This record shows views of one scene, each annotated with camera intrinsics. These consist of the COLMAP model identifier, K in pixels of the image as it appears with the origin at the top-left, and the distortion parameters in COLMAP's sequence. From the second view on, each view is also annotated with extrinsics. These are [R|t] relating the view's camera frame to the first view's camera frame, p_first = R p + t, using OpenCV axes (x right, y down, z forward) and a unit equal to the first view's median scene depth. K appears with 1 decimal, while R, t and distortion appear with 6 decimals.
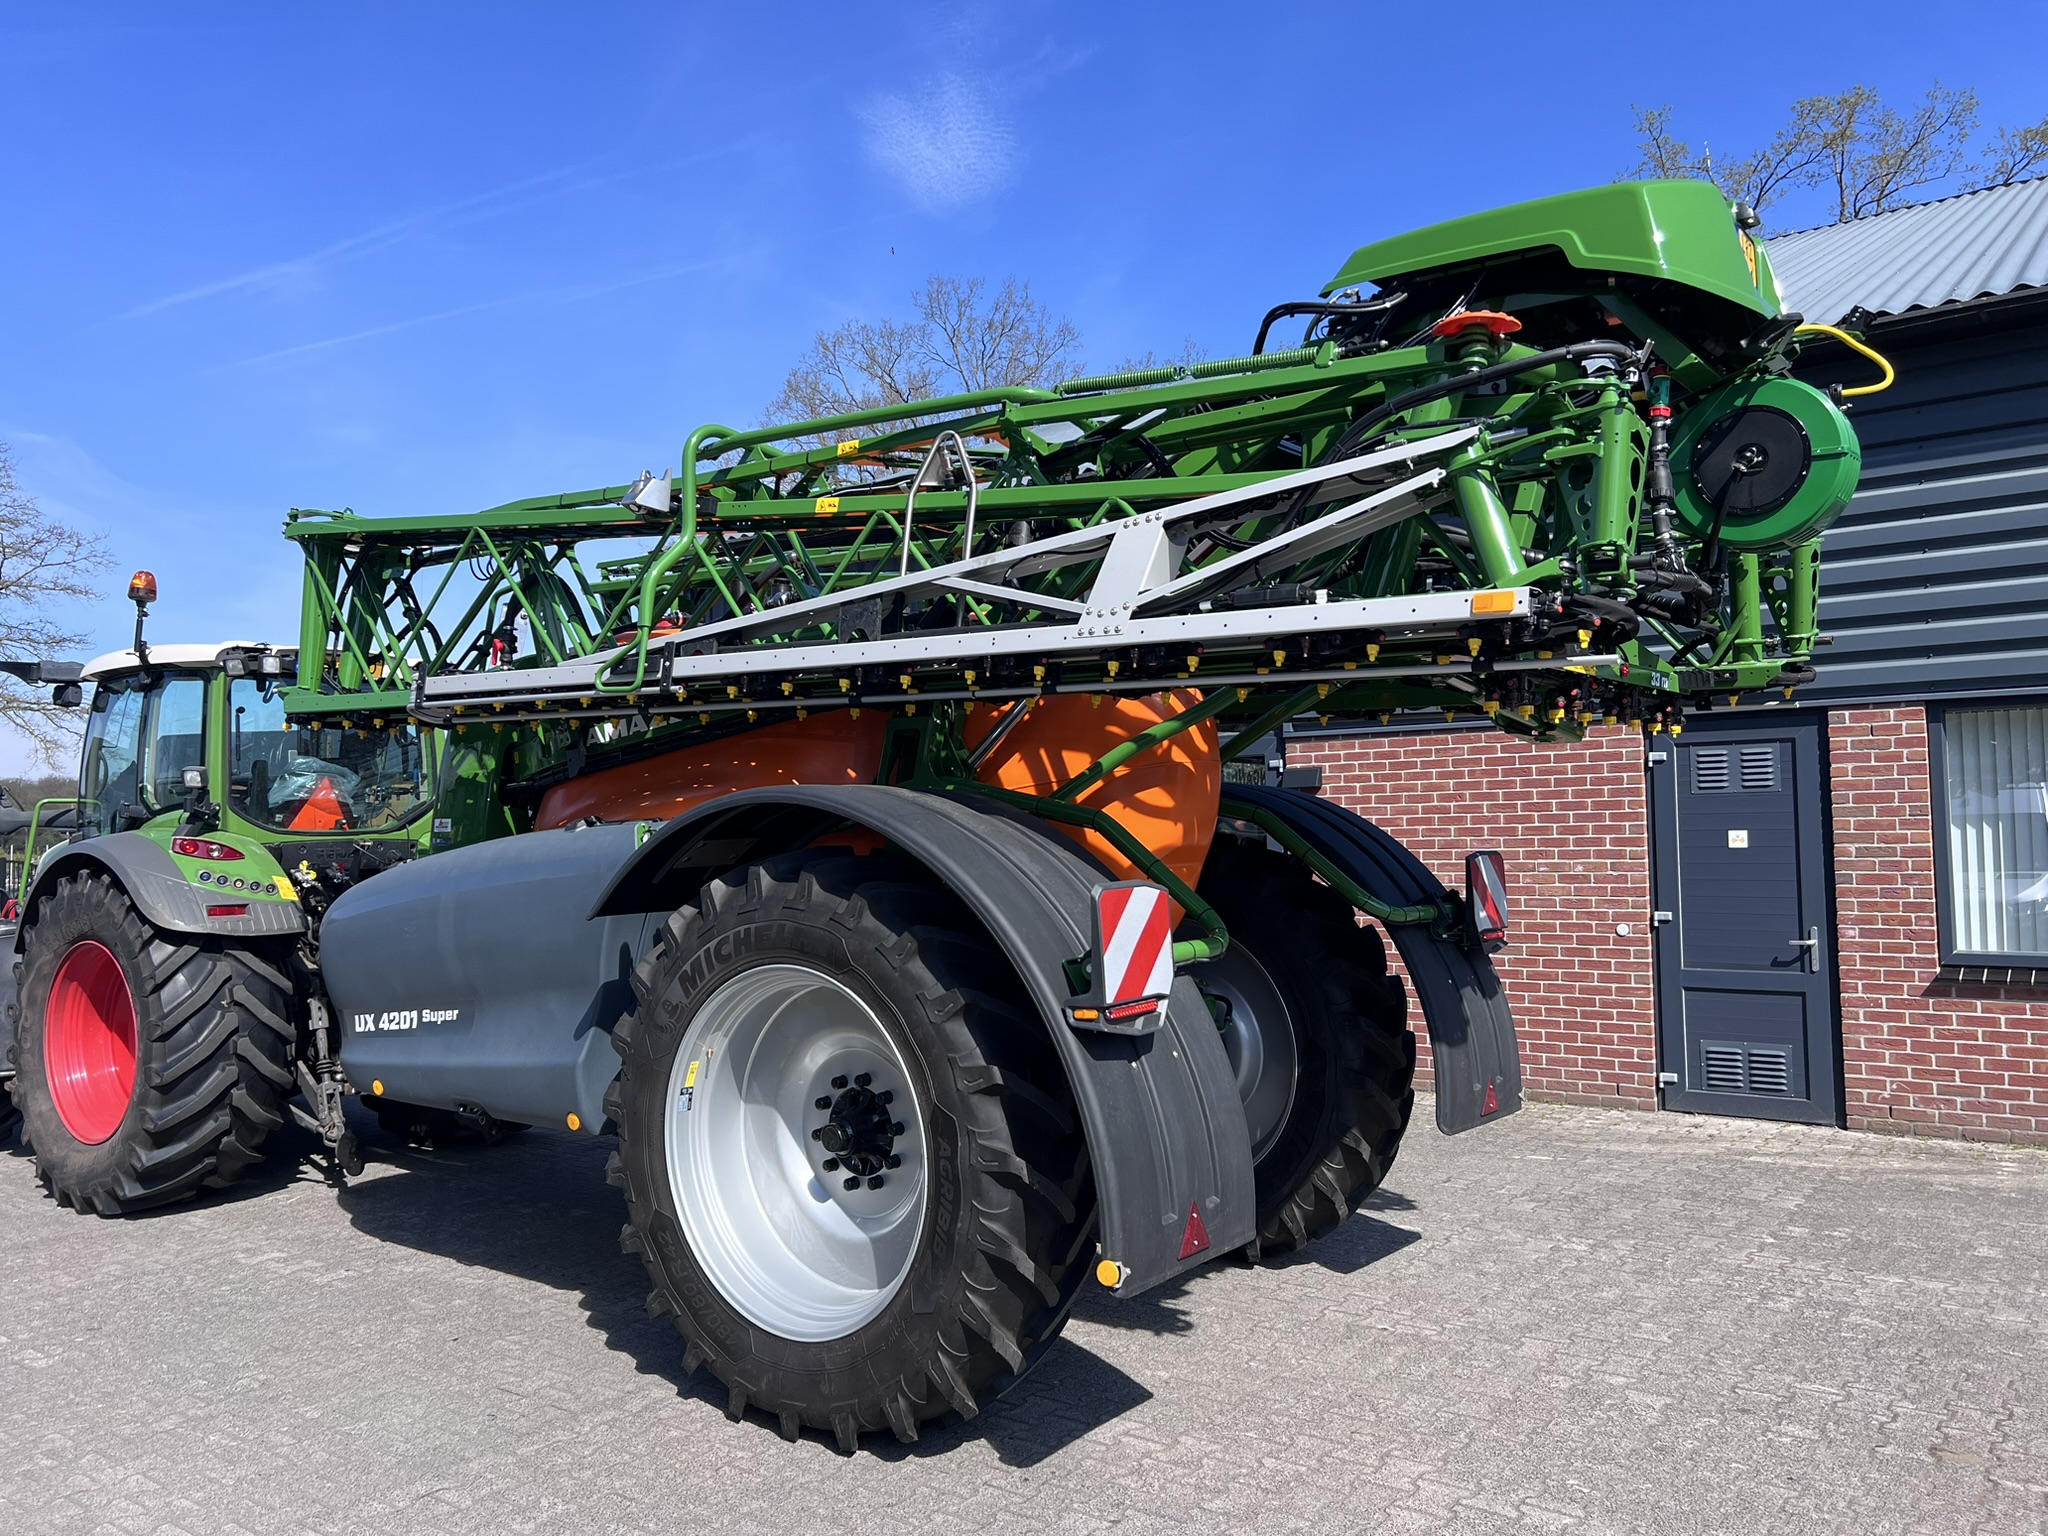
lens RADIAL K [[1490.7, 0, 1146.7], [0, 1490.7, 762.6], [0, 0, 1]] dist [0.053965, -0.042316]
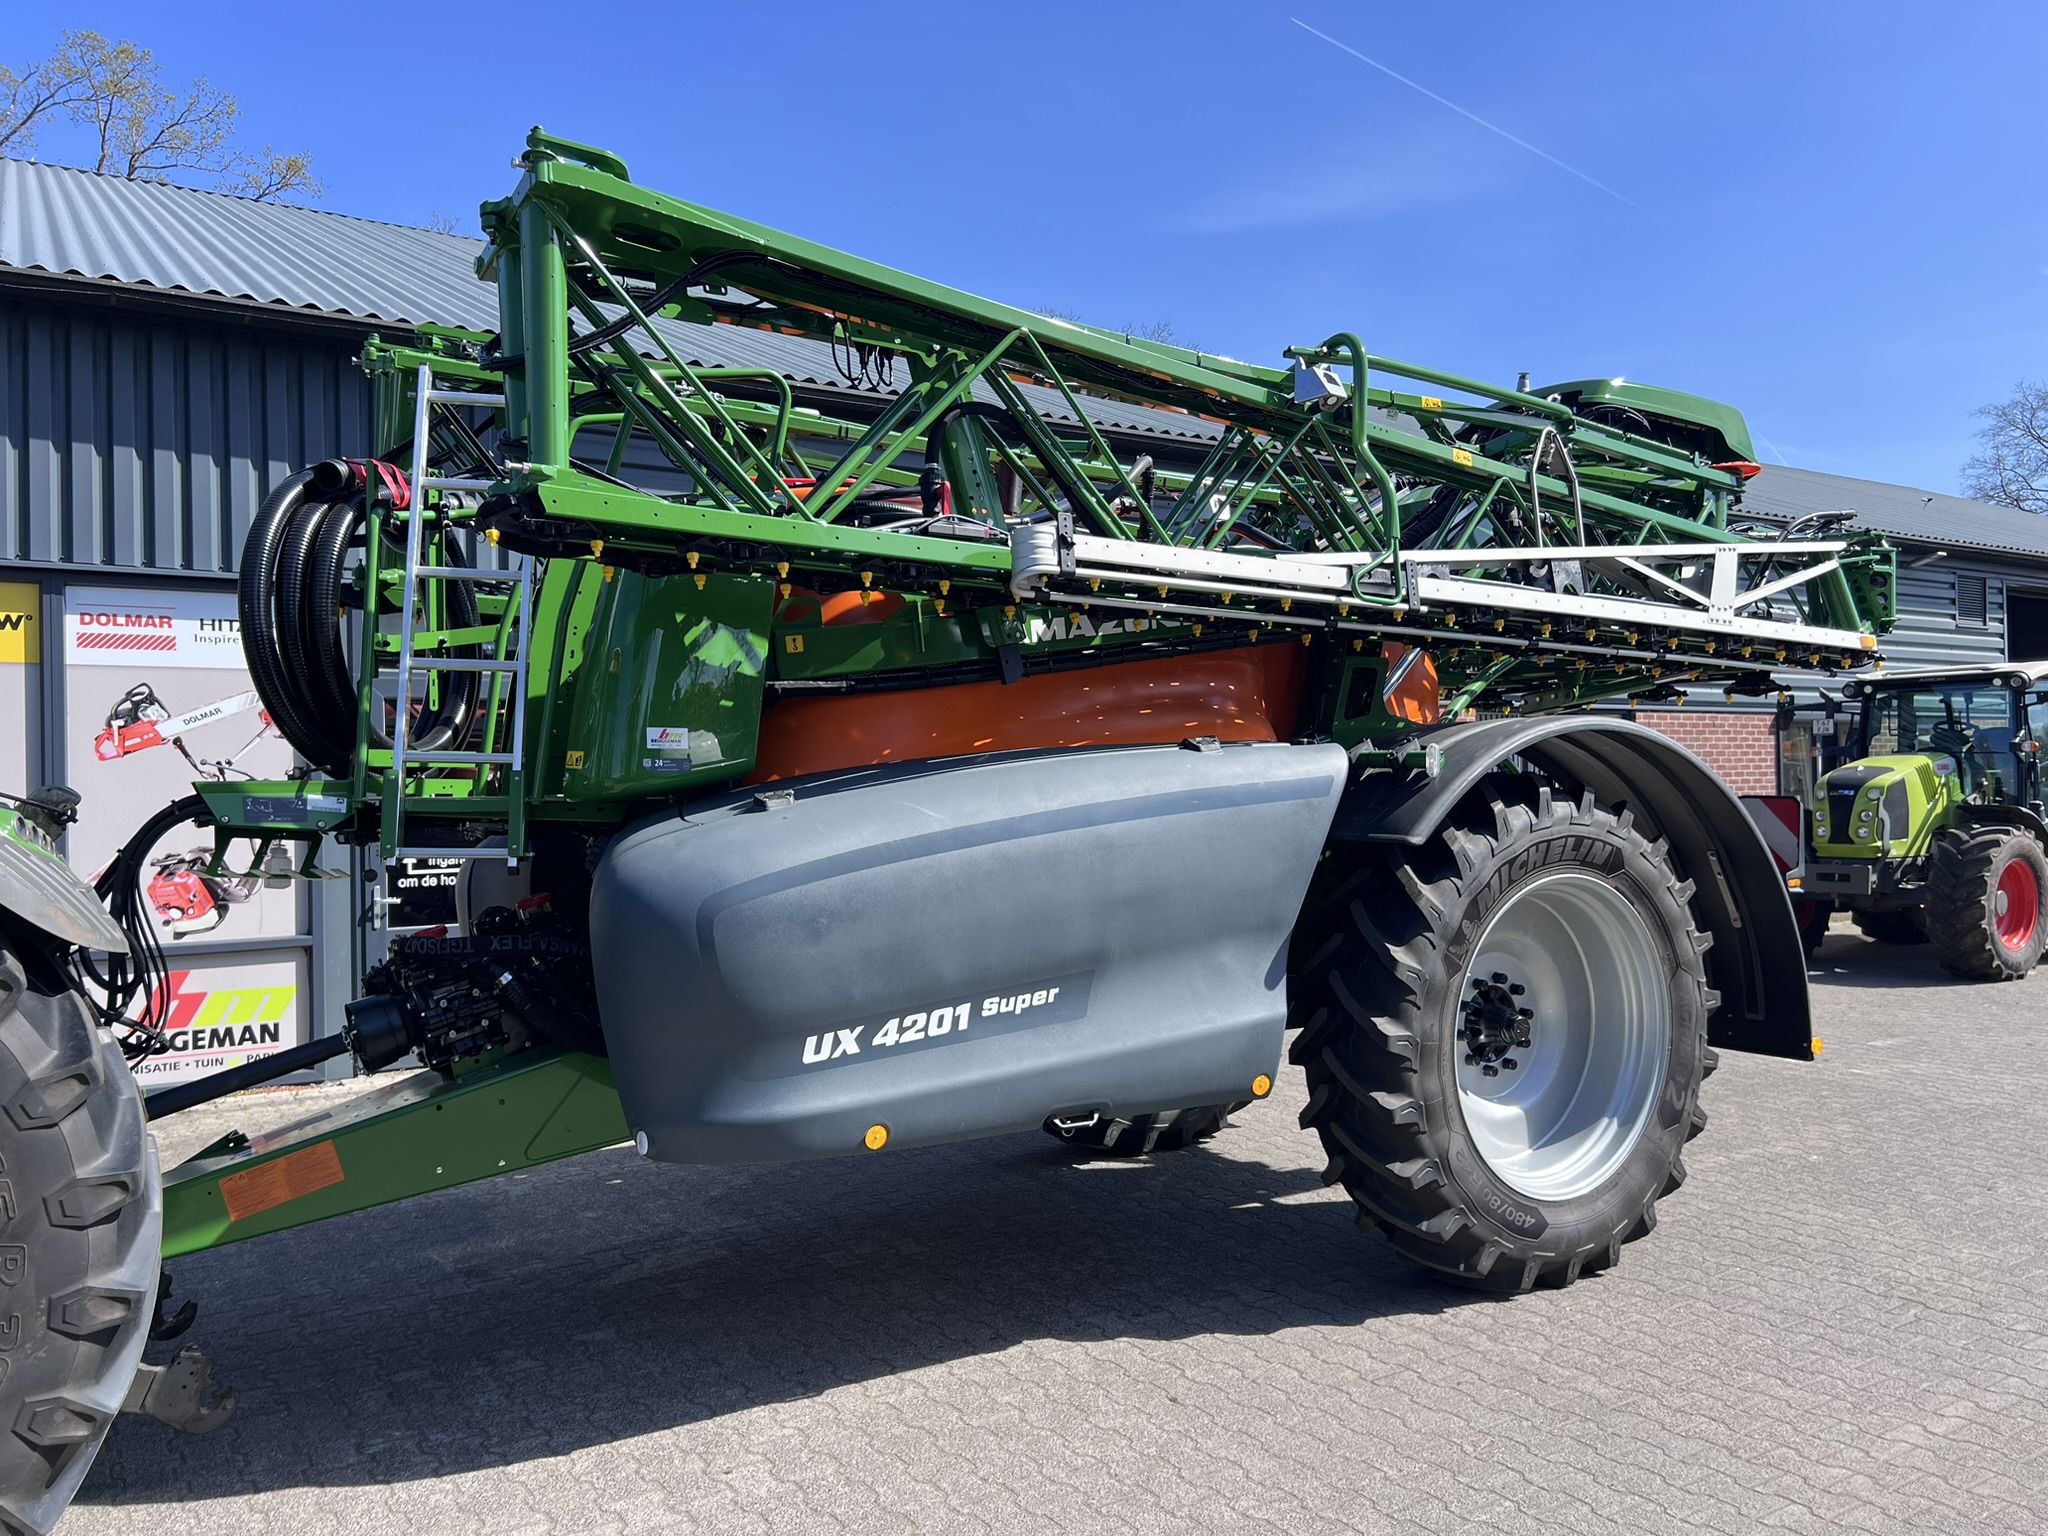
lens RADIAL K [[1415.3, 0, 1029.6], [0, 1415.3, 781.2], [0, 0, 1]] dist [0.069270, -0.067038]
pose [[0.412373, 0.018033, 0.910837, -1.292043], [-0.034632, 0.999392, -0.004107, 0.077904], [-0.910357, -0.029850, 0.412747, 0.859420]]
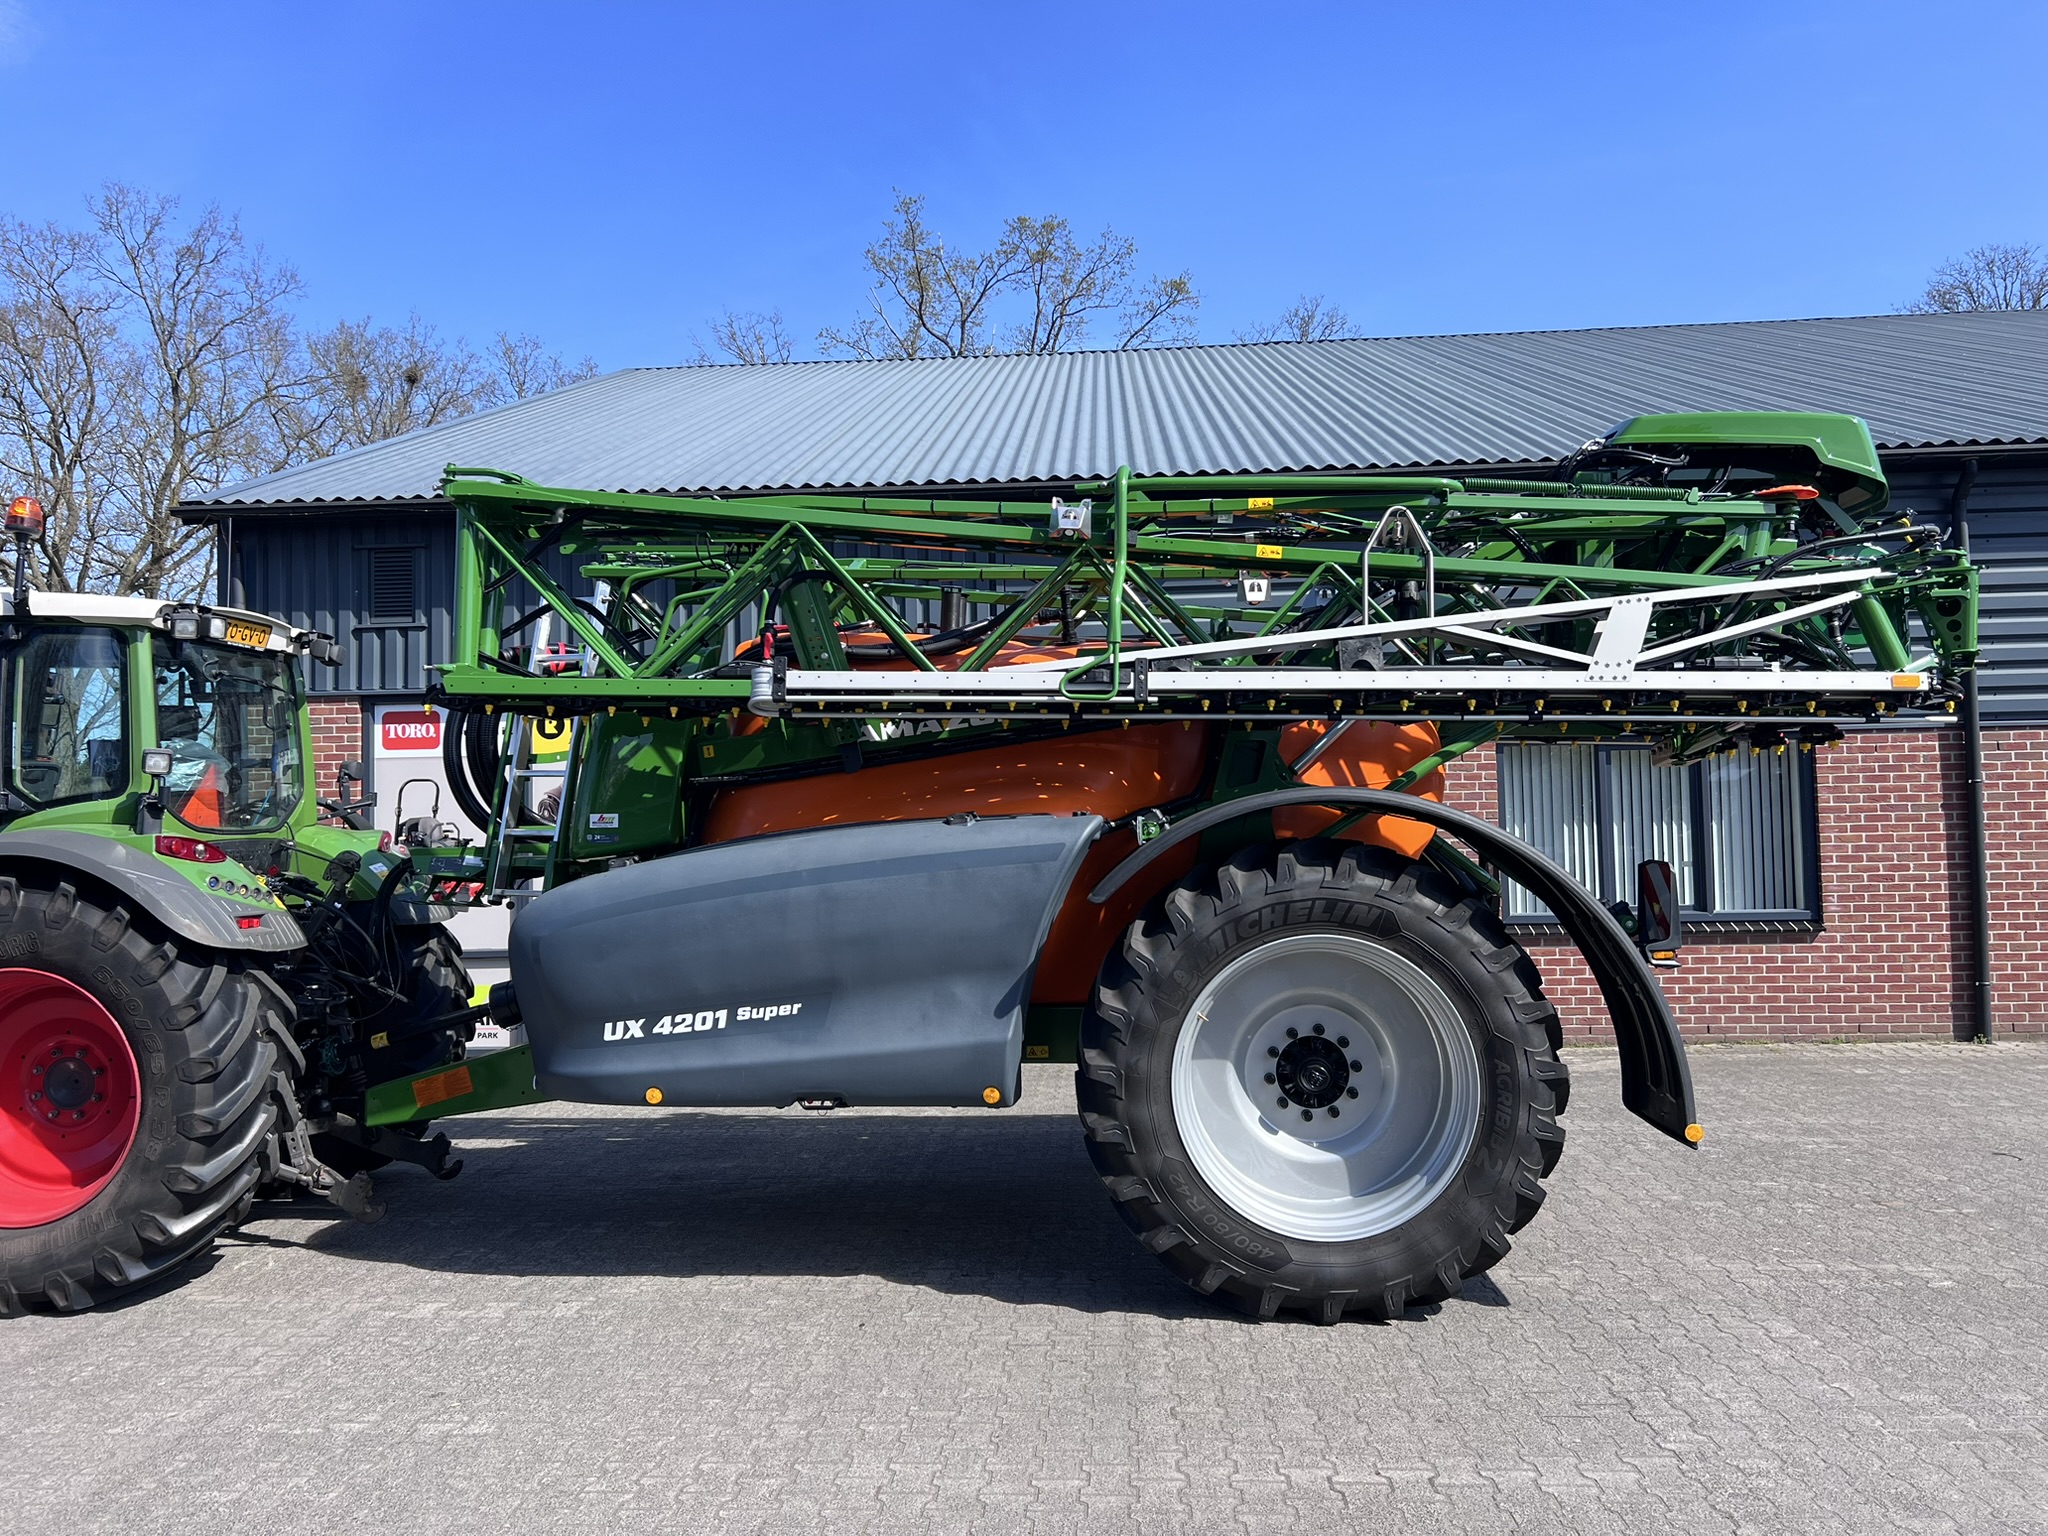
lens RADIAL K [[1430.0, 0, 1101.7], [0, 1430.0, 760.6], [0, 0, 1]] dist [0.052023, -0.042250]
pose [[0.846529, 0.025832, 0.531716, -0.940431], [-0.021567, 0.999666, -0.014229, 0.014045], [-0.531906, 0.000578, 0.846803, 0.103615]]
